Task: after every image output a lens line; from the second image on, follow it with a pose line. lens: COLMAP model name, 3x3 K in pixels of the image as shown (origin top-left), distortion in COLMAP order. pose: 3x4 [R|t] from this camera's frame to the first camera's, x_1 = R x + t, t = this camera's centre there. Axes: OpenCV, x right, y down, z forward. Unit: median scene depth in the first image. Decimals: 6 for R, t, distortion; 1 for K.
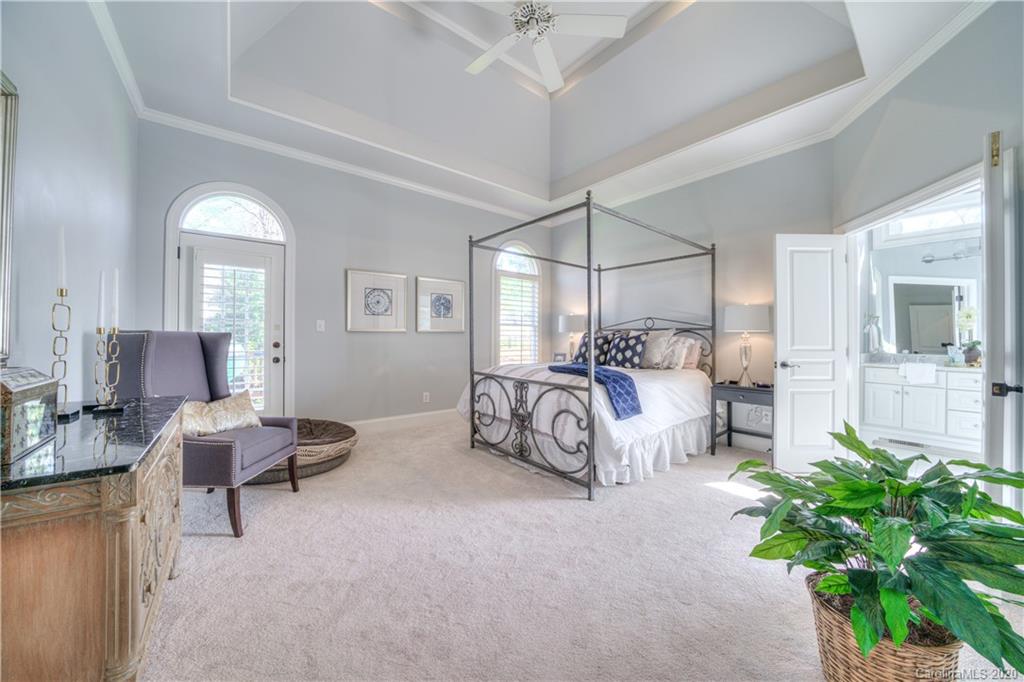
lens RADIAL K [[357.5, 0, 514.4], [0, 357.5, 335.7], [0, 0, 1]] dist [-0.030671, 0.003781]
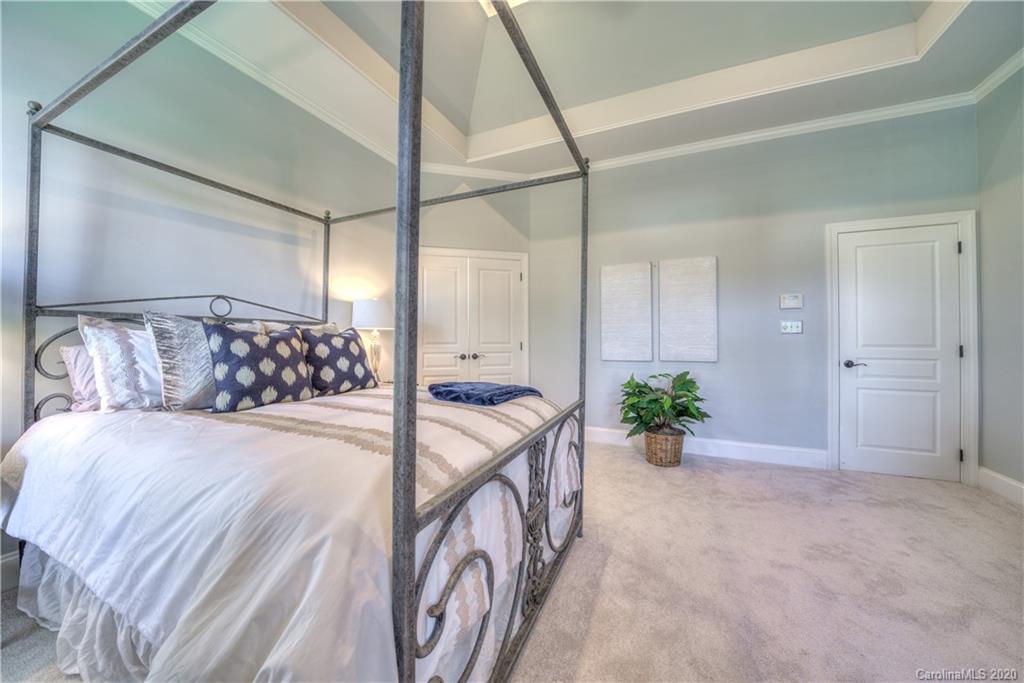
lens RADIAL K [[357.5, 0, 514.4], [0, 357.5, 336.2], [0, 0, 1]] dist [-0.030671, 0.003781]
pose [[-0.461641, 0.003783, 0.887059, -0.514148], [-0.003656, 0.999974, -0.006167, 0.012828], [-0.887059, -0.006090, -0.461615, 1.784101]]
